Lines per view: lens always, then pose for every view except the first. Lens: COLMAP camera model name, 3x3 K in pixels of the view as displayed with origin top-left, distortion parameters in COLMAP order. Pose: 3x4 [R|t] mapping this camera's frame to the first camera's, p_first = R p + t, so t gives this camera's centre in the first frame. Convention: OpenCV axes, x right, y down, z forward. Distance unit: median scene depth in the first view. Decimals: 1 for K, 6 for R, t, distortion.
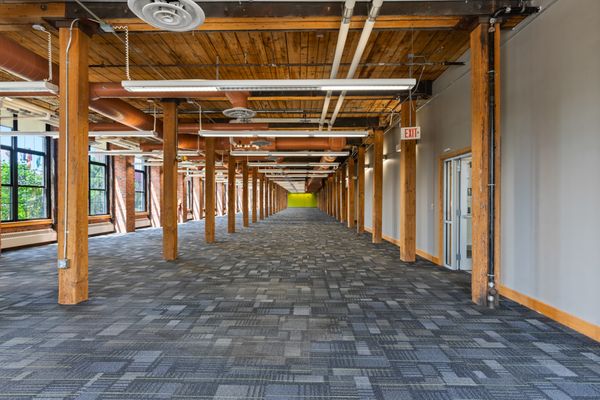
lens RADIAL K [[339.4, 0, 317.6], [0, 339.4, 199.7], [0, 0, 1]] dist [-0.003308, 0.000156]
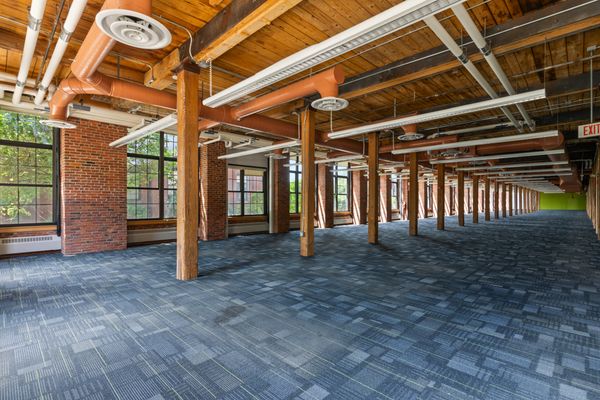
lens RADIAL K [[290.9, 0, 310.8], [0, 290.9, 199.6], [0, 0, 1]] dist [-0.000182, -0.000146]
pose [[0.751247, -0.005309, -0.660000, 0.349400], [0.001167, 0.999977, -0.006716, 0.002961], [0.660020, 0.004275, 0.751236, -0.194668]]
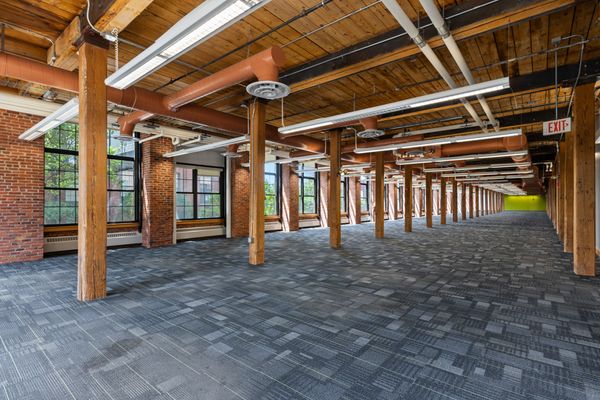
lens RADIAL K [[293.2, 0, 300.0], [0, 293.2, 200.0], [0, 0, 1]] dist [-0.000246, 0.000375]
pose [[0.788547, -0.009878, -0.614895, 0.340181], [0.003680, 0.999929, -0.011344, 0.002344], [0.614963, 0.006682, 0.788528, -0.022671]]
